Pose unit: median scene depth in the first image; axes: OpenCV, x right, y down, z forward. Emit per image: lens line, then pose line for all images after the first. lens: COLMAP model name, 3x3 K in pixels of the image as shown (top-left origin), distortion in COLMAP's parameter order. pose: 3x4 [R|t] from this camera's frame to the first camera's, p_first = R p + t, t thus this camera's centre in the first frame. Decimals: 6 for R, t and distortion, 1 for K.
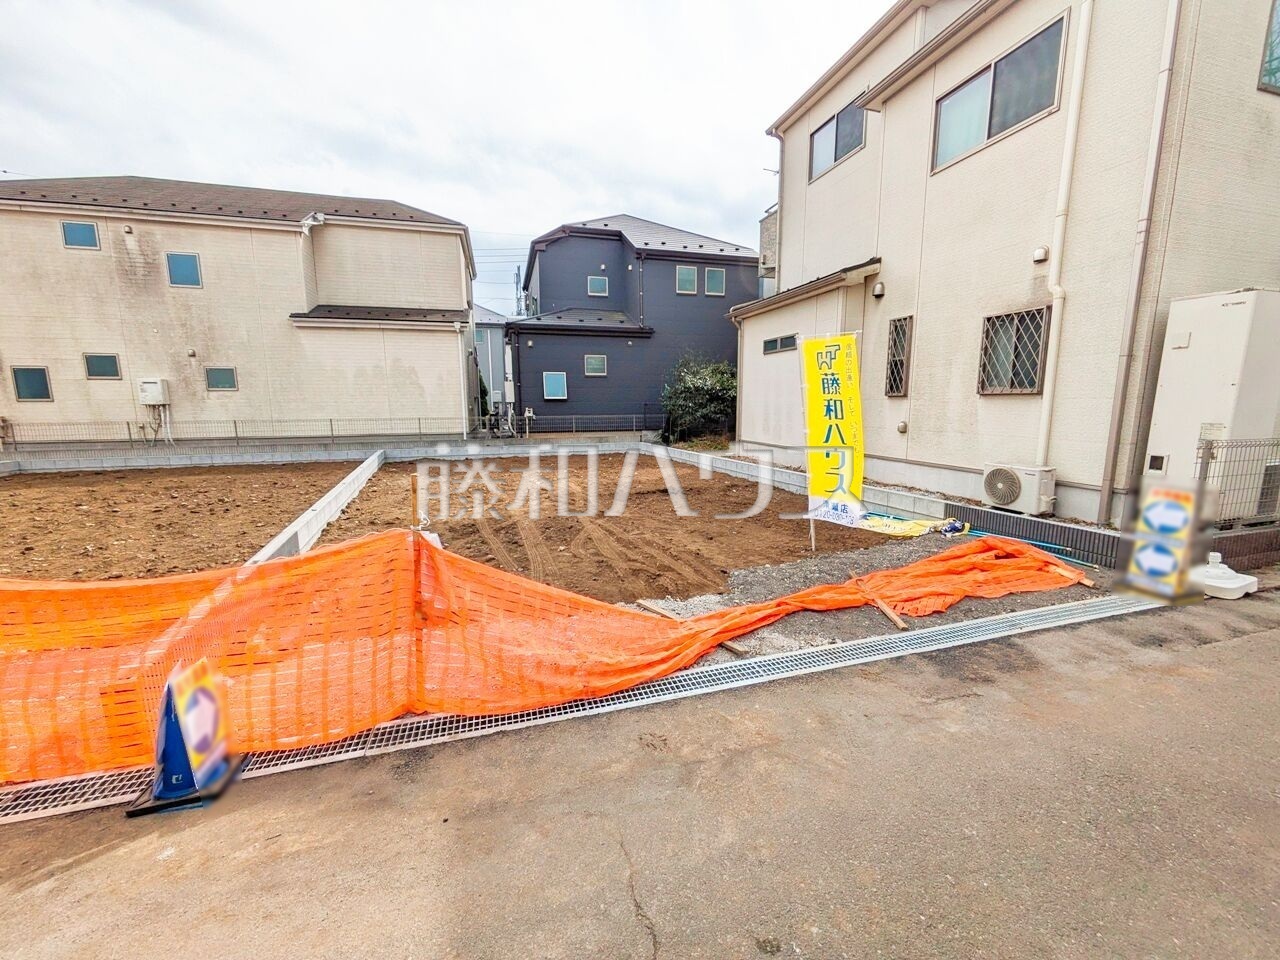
lens RADIAL K [[505.6, 0, 644.9], [0, 505.6, 477.4], [0, 0, 1]] dist [-0.002460, 0.002243]
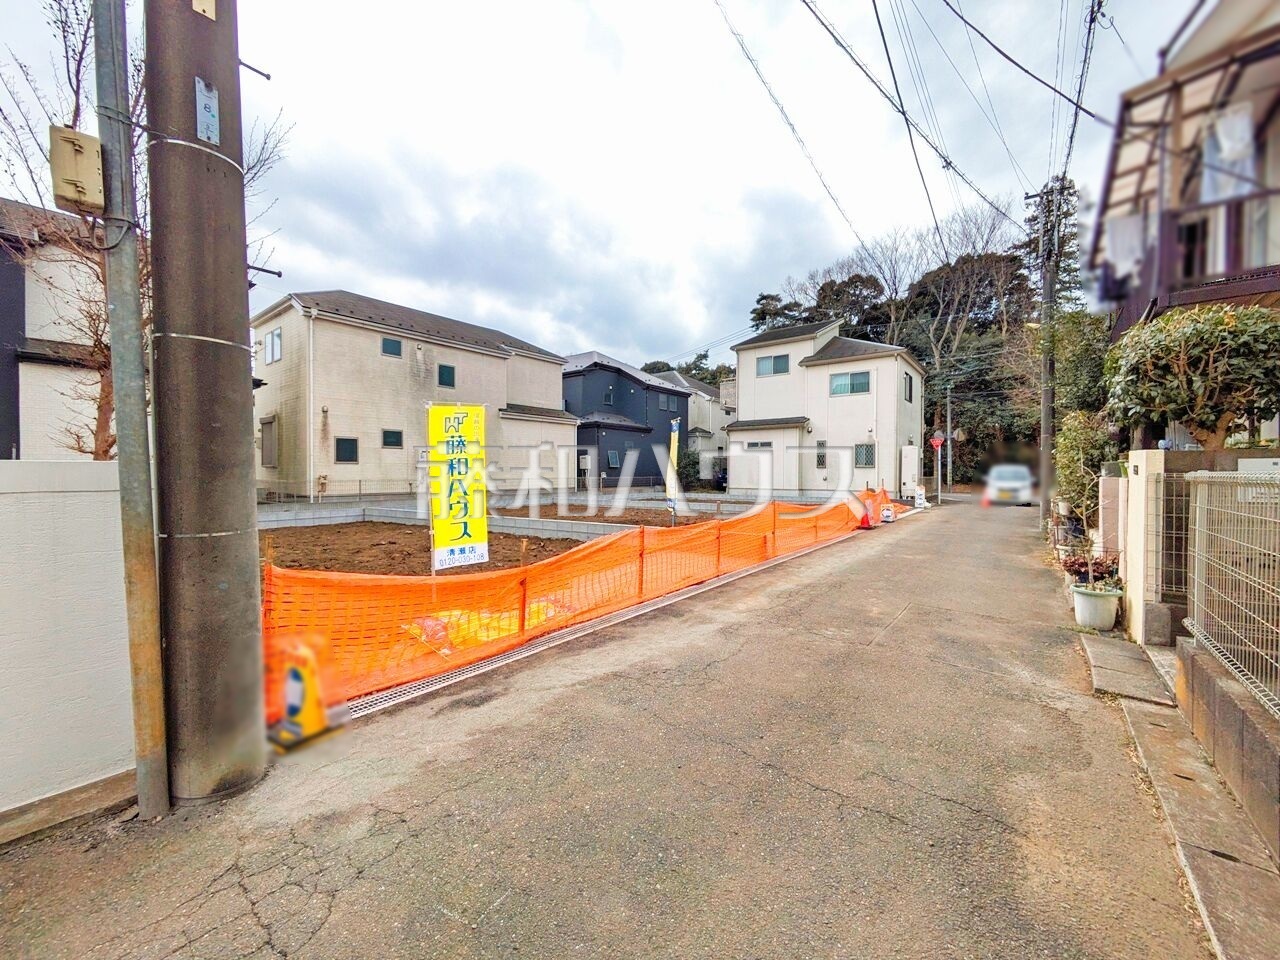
lens RADIAL K [[505.6, 0, 644.9], [0, 505.6, 480.4], [0, 0, 1]] dist [-0.002460, 0.002243]
pose [[0.810125, -0.002670, 0.586251, -1.301775], [0.081687, 0.990749, -0.108369, 0.090595], [-0.580538, 0.135682, 0.802849, -0.454981]]
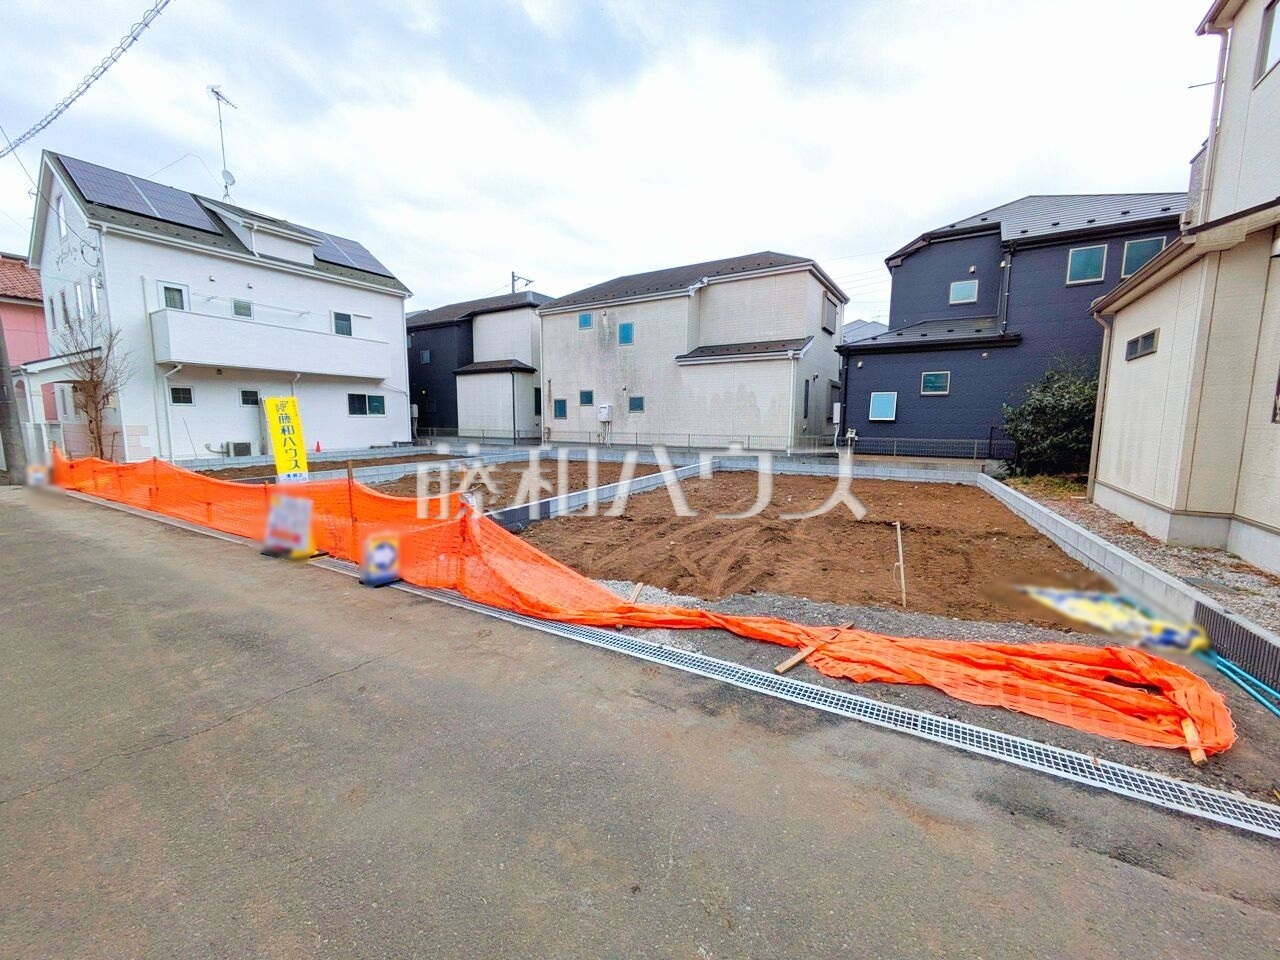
lens RADIAL K [[505.6, 0, 645.7], [0, 505.6, 477.8], [0, 0, 1]] dist [-0.002460, 0.002243]
pose [[0.671396, 0.094726, -0.735020, 0.288964], [-0.120469, 0.992556, 0.017876, -0.013638], [0.731242, 0.076545, 0.677809, 0.044090]]
